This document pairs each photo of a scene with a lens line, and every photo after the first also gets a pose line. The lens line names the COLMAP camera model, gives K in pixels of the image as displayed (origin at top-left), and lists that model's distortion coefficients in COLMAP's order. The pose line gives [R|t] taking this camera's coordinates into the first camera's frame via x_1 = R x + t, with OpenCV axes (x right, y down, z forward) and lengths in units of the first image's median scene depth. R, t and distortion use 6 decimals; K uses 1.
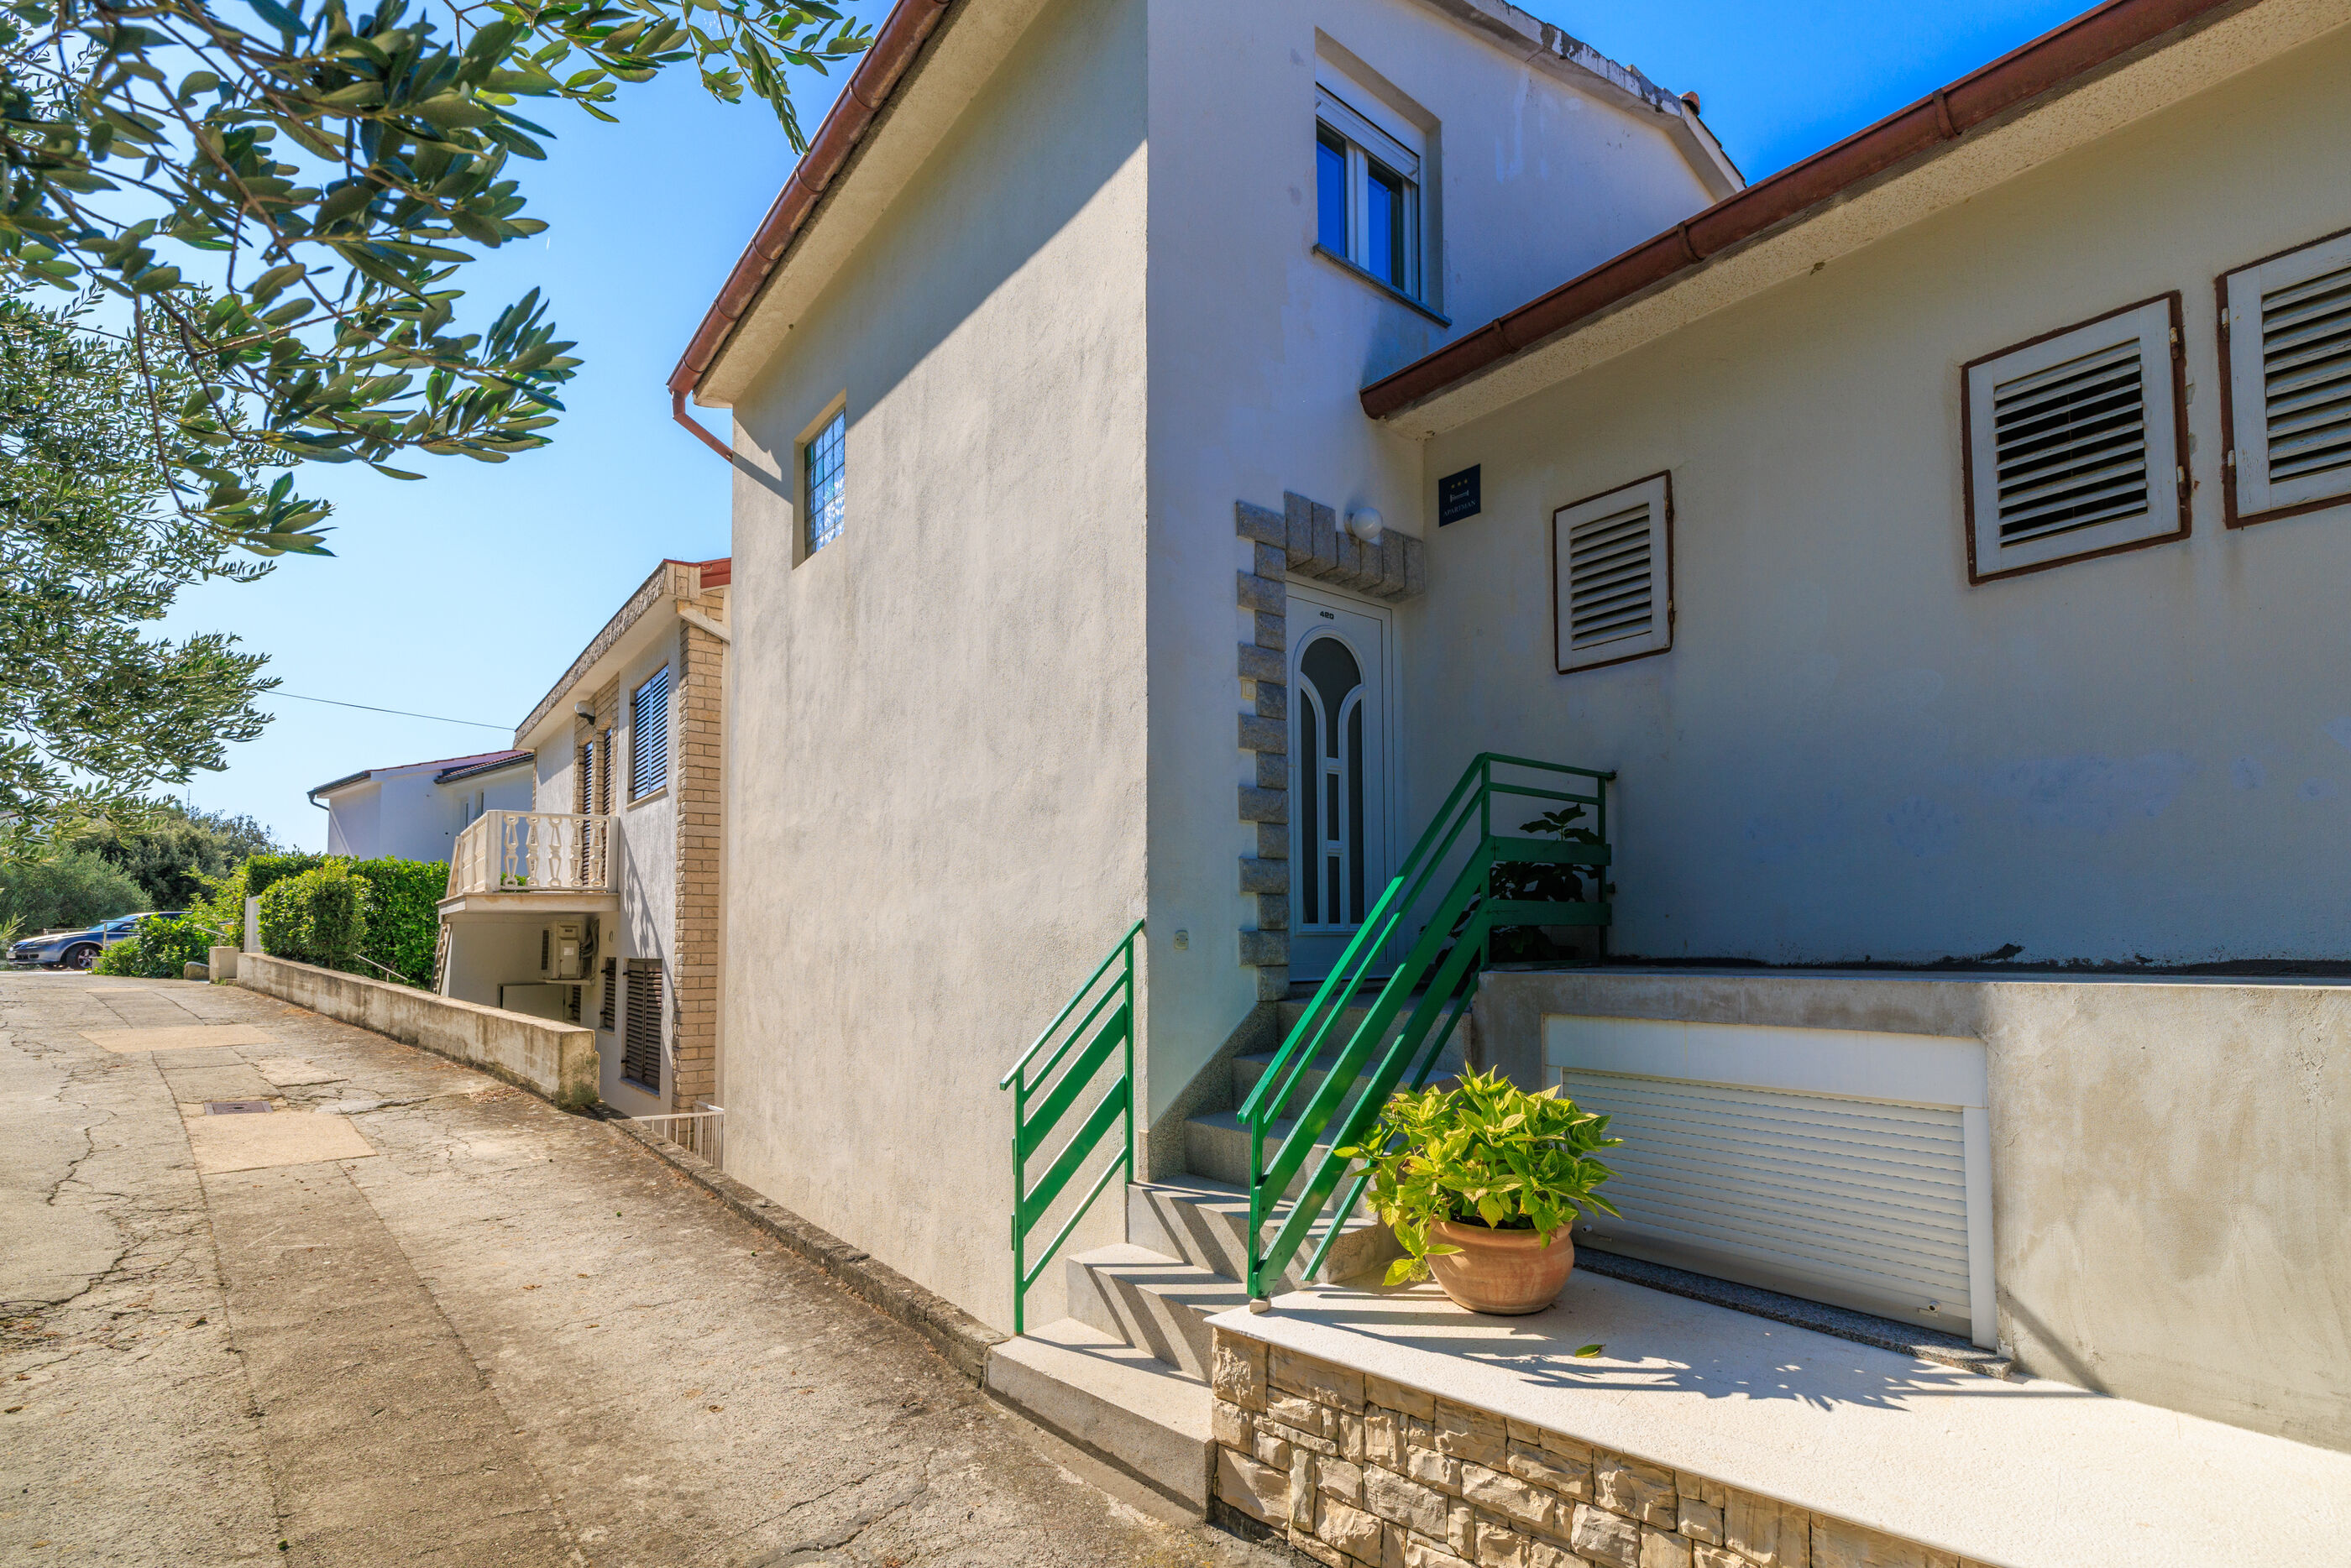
lens RADIAL K [[1044.5, 0, 1199.5], [0, 1044.5, 887.9], [0, 0, 1]] dist [0.001049, 0.000025]
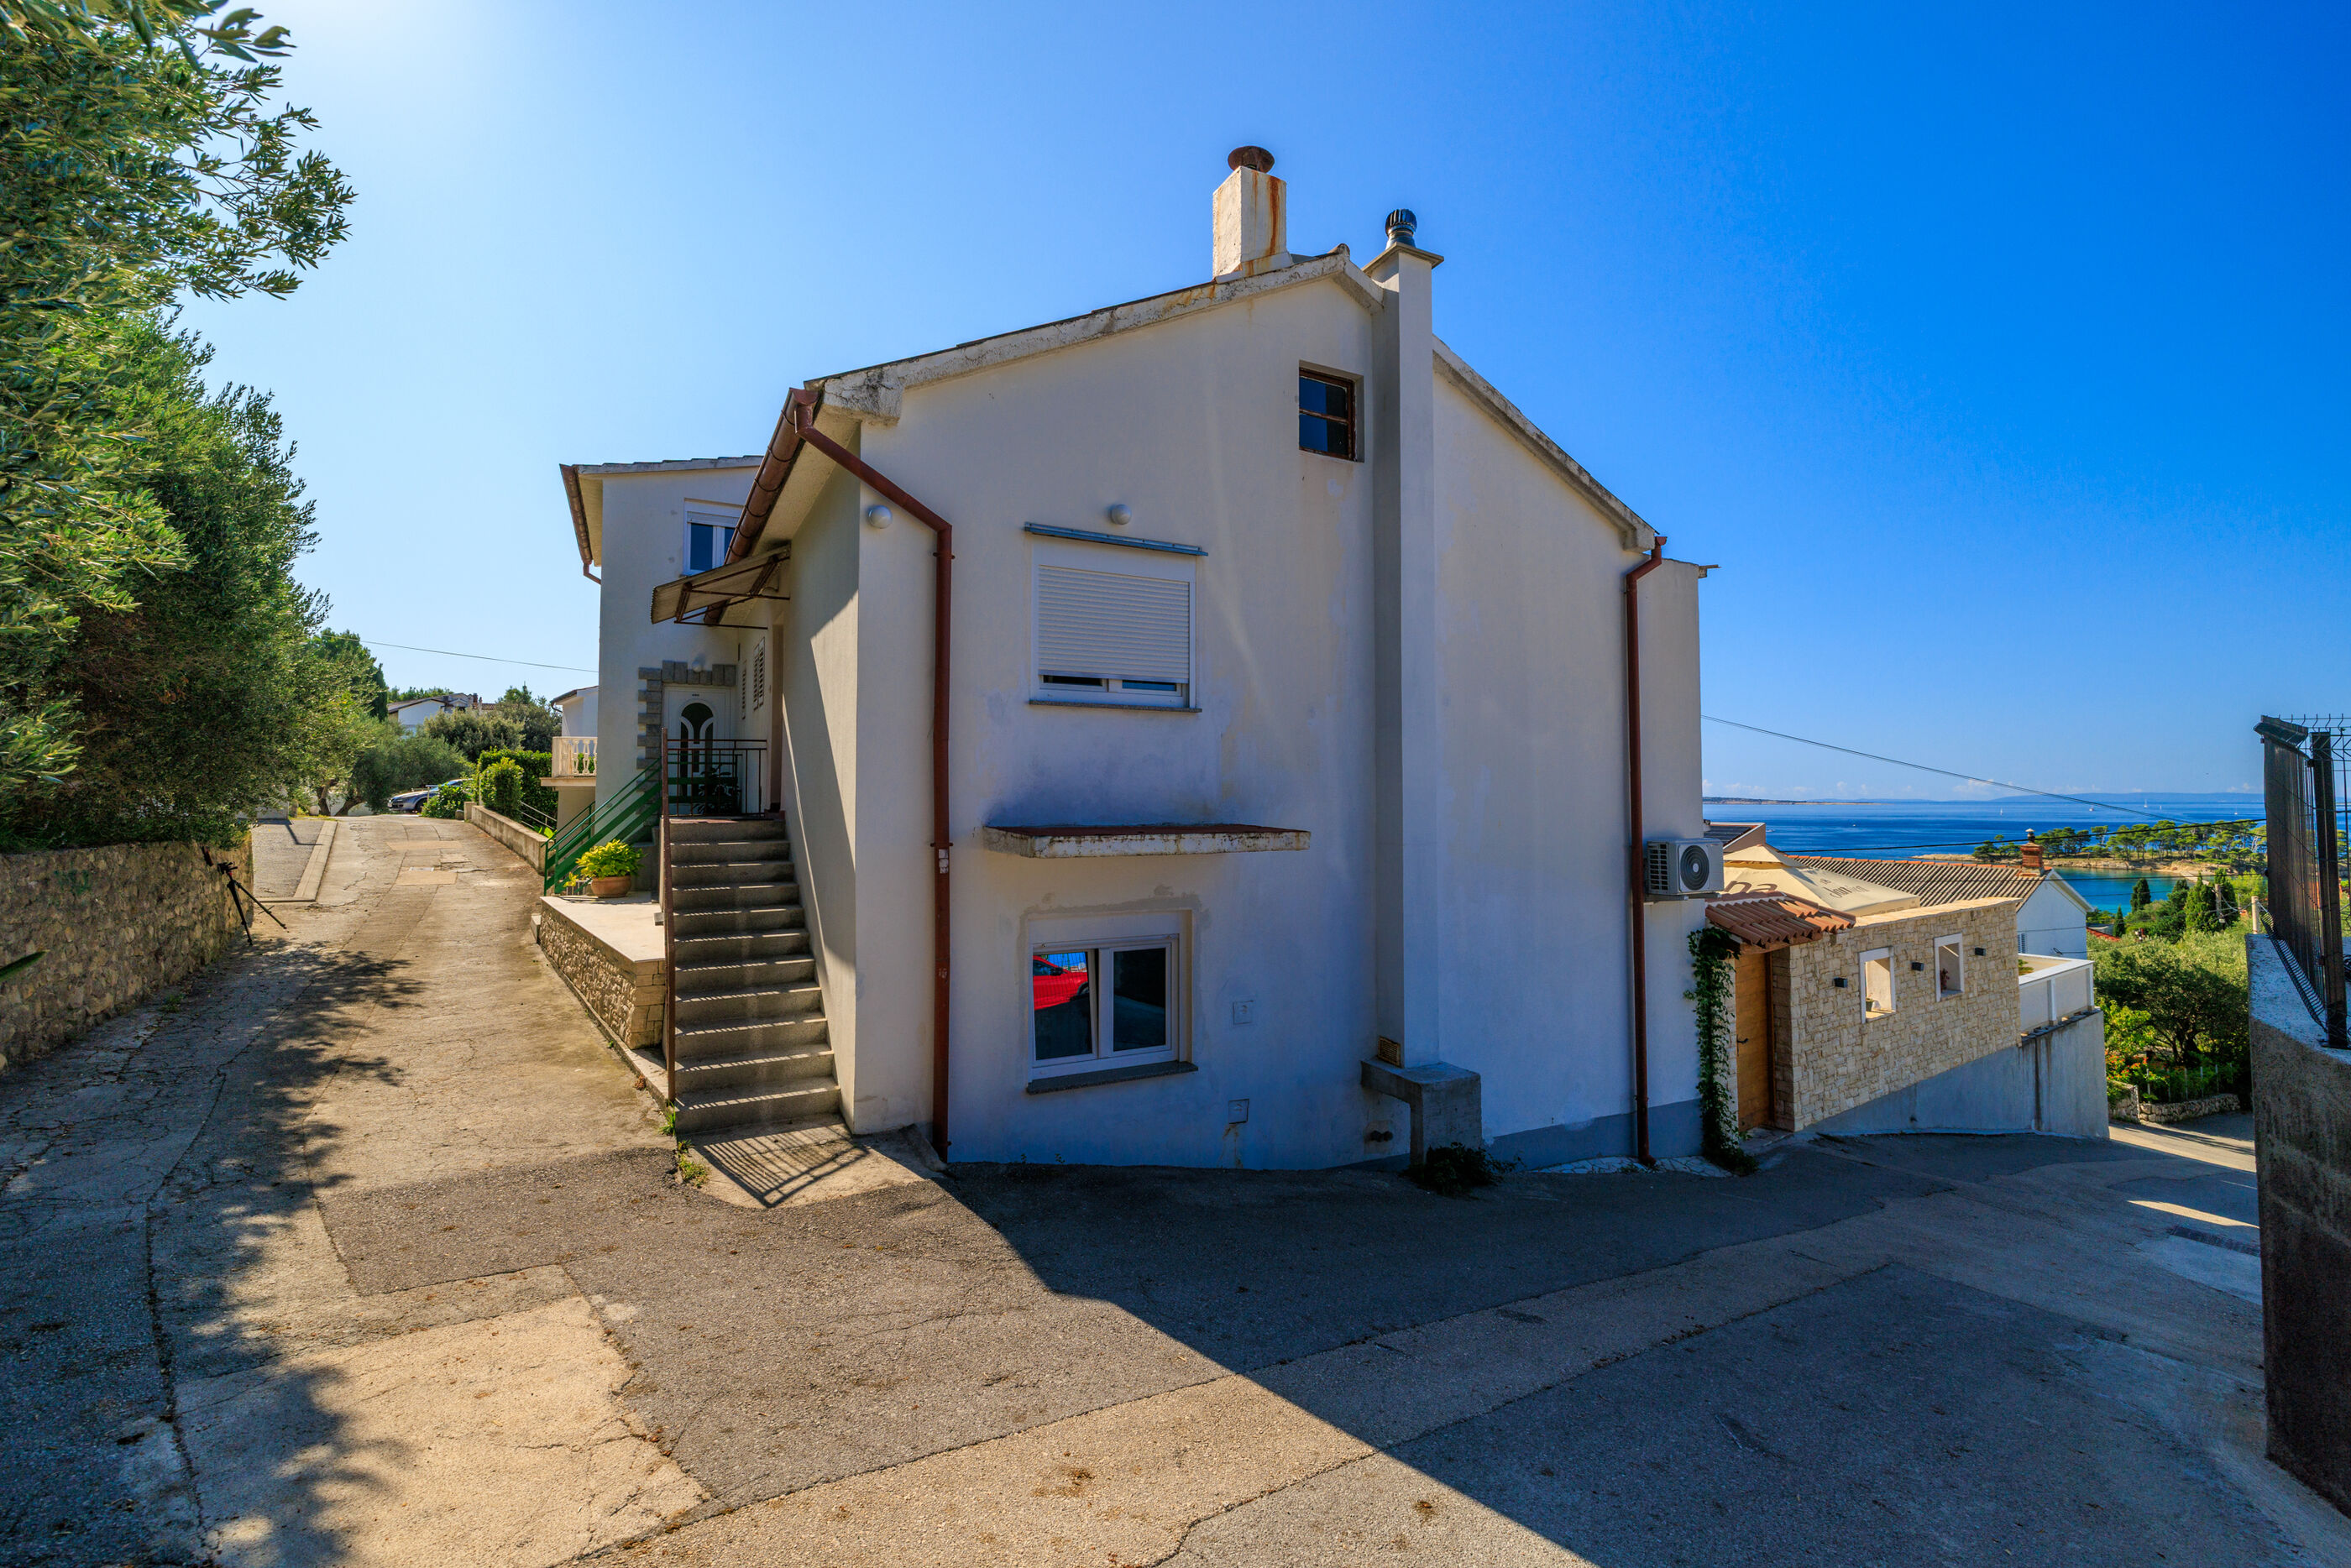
lens RADIAL K [[1044.5, 0, 1171.9], [0, 1044.5, 780.3], [0, 0, 1]] dist [0.001049, 0.000025]
pose [[0.973733, 0.010873, -0.227433, 0.858981], [-0.005356, 0.999677, 0.024859, -0.042394], [0.227630, -0.022988, 0.973476, -0.636783]]
